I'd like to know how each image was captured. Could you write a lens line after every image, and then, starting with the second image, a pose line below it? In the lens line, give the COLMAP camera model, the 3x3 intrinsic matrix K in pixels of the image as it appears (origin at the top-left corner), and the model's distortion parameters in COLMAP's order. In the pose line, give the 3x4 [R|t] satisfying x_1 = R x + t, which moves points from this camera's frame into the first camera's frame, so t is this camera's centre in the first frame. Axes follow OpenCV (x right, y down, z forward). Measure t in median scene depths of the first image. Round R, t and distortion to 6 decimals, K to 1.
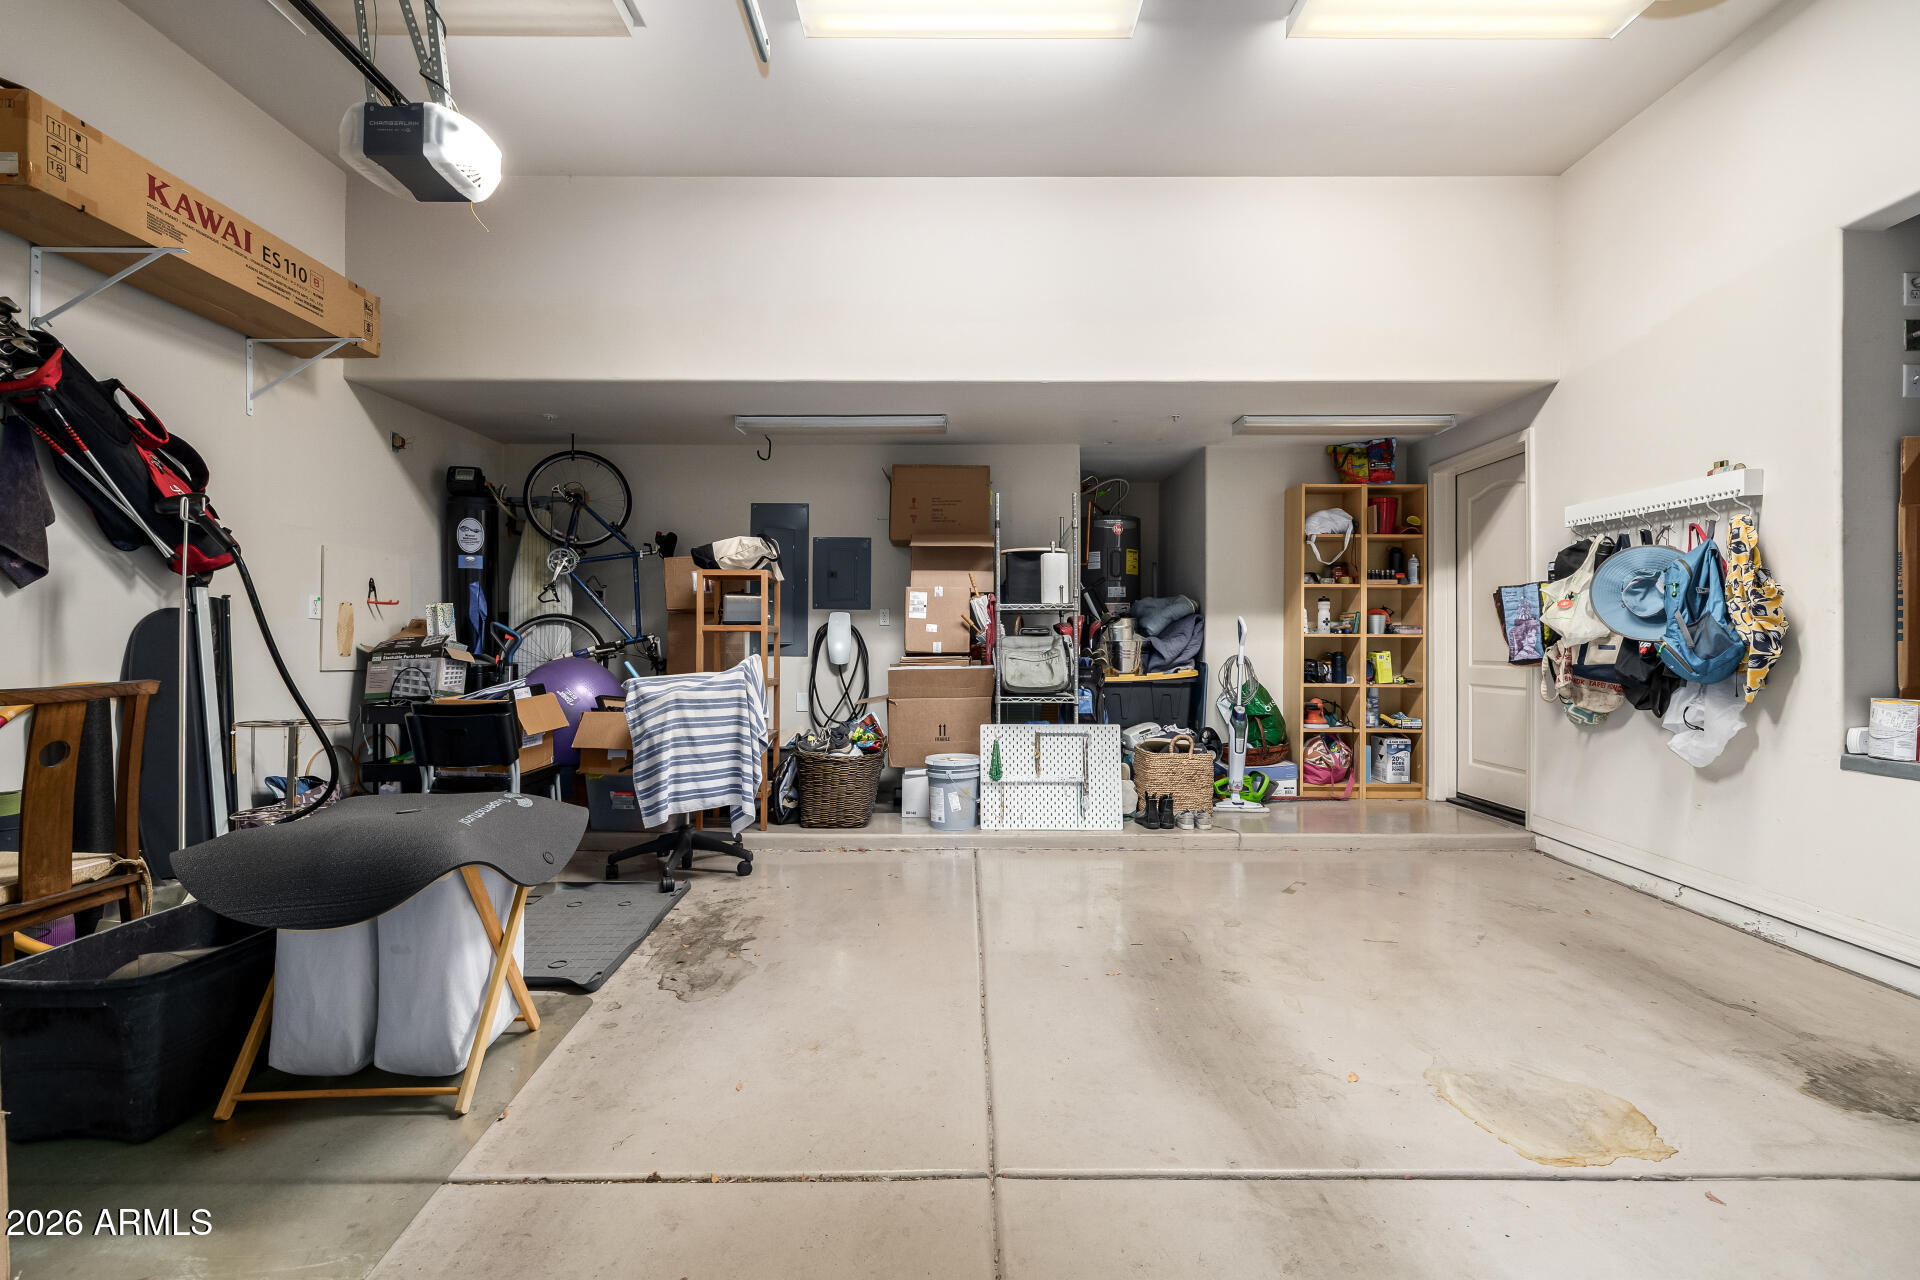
lens RADIAL K [[809.6, 0, 955.0], [0, 809.6, 638.1], [0, 0, 1]] dist [0.002059, 0.000410]
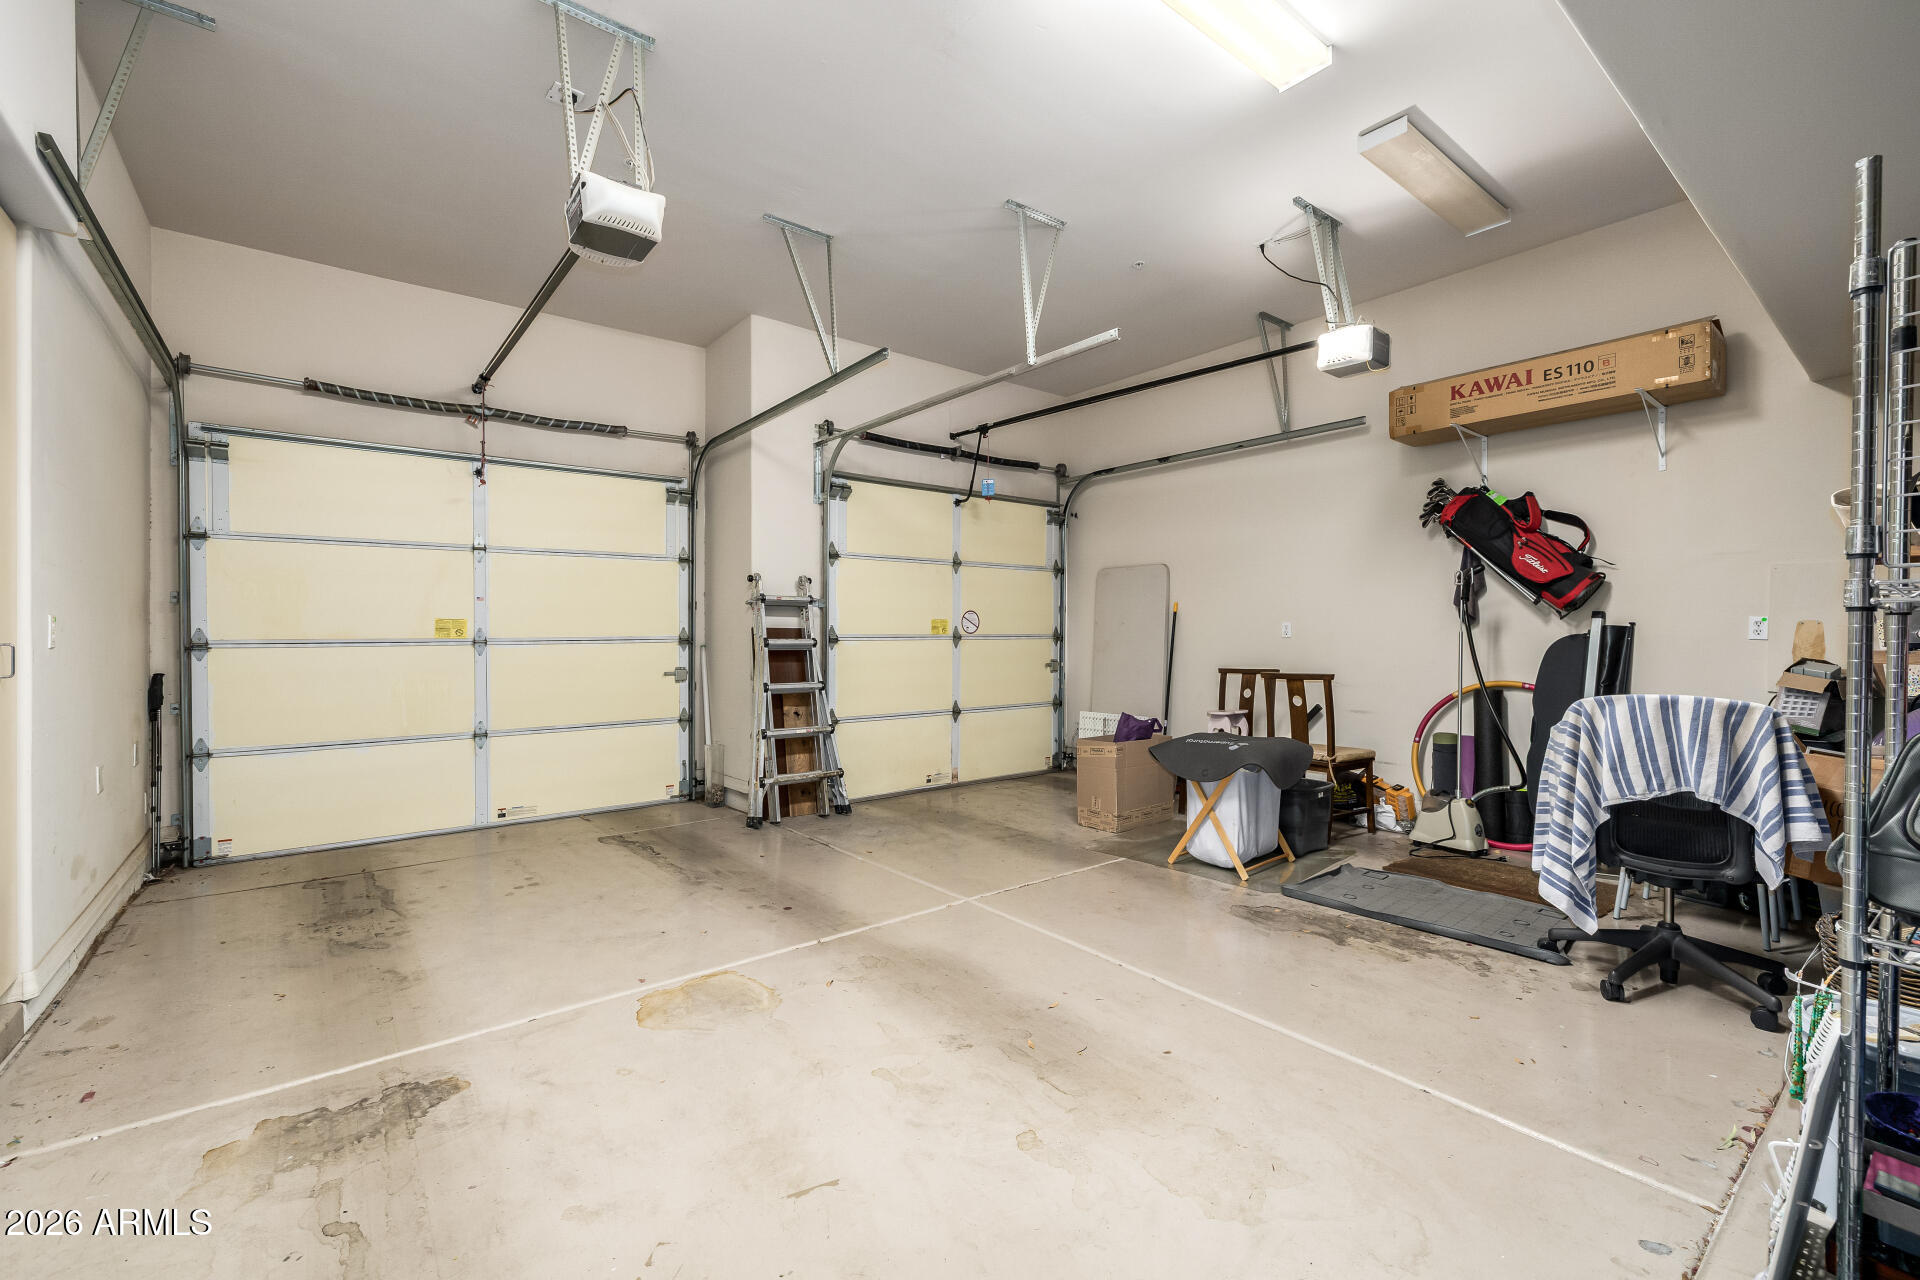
lens RADIAL K [[809.6, 0, 957.2], [0, 809.6, 640.0], [0, 0, 1]] dist [0.002059, 0.000410]
pose [[-0.785695, 0.001685, -0.618612, 0.820242], [-0.002793, 0.999976, 0.006271, -0.036048], [0.618608, 0.006655, -0.785671, 1.549806]]
